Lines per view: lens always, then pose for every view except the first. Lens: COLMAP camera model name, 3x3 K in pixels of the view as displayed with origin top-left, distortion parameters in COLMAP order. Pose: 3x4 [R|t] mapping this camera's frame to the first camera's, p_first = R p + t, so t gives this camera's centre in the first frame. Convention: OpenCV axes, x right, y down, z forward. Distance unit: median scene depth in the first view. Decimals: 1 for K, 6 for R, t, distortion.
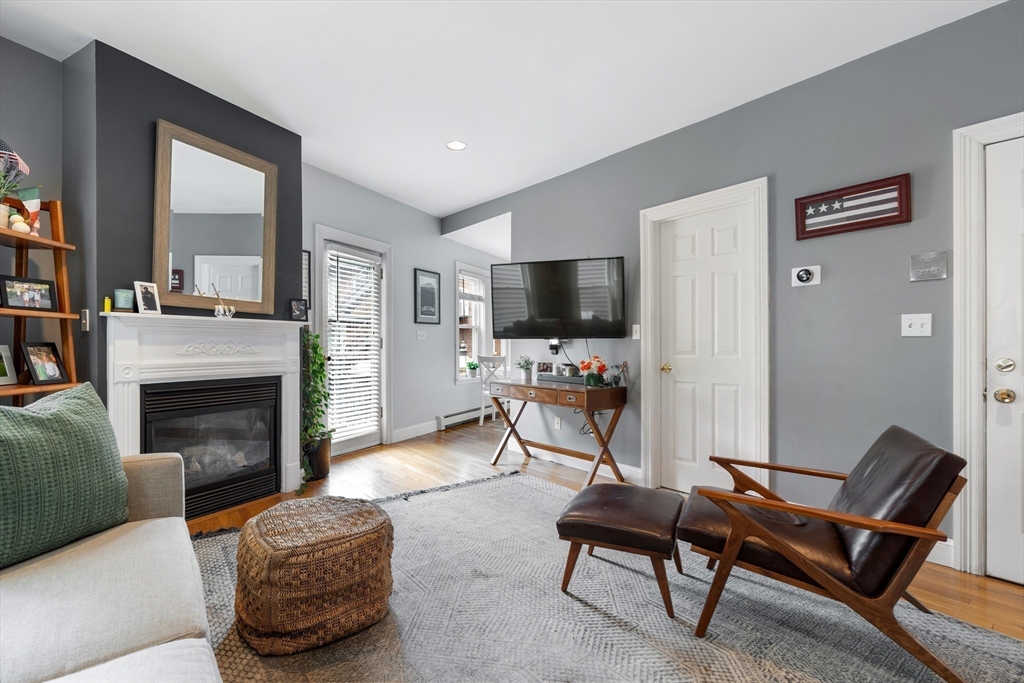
lens RADIAL K [[459.8, 0, 510.4], [0, 459.8, 345.4], [0, 0, 1]] dist [0.000744, 0.000110]
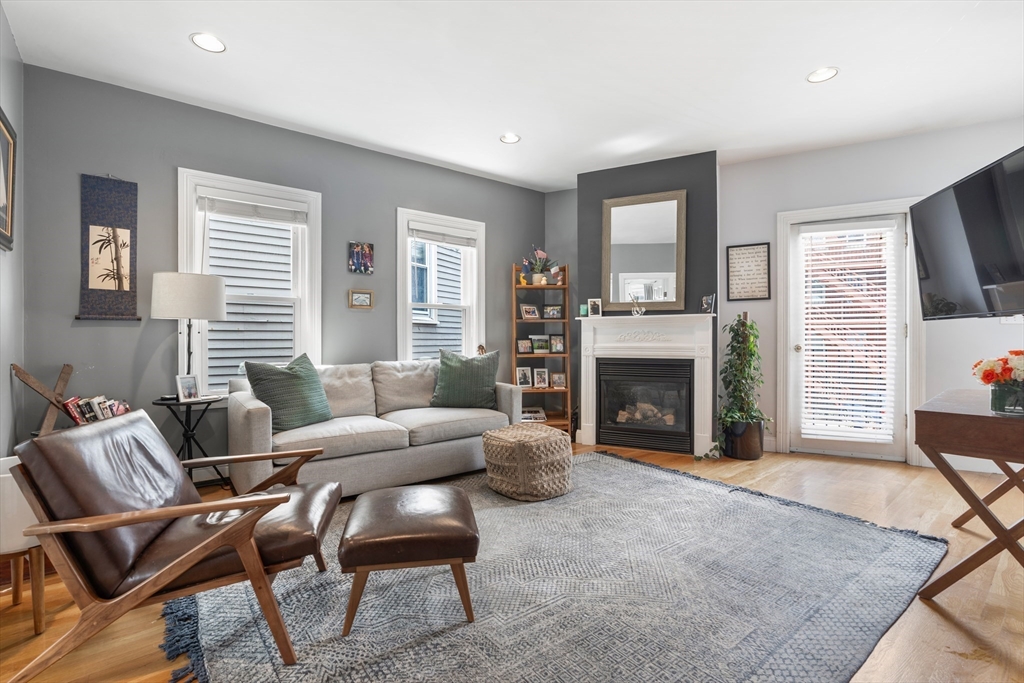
lens RADIAL K [[459.8, 0, 510.4], [0, 459.8, 345.4], [0, 0, 1]] dist [0.000744, 0.000110]
pose [[0.006436, 0.015642, -0.999857, 0.757721], [0.005421, 0.999862, 0.015677, 0.007874], [0.999965, -0.005522, 0.006350, 0.535230]]
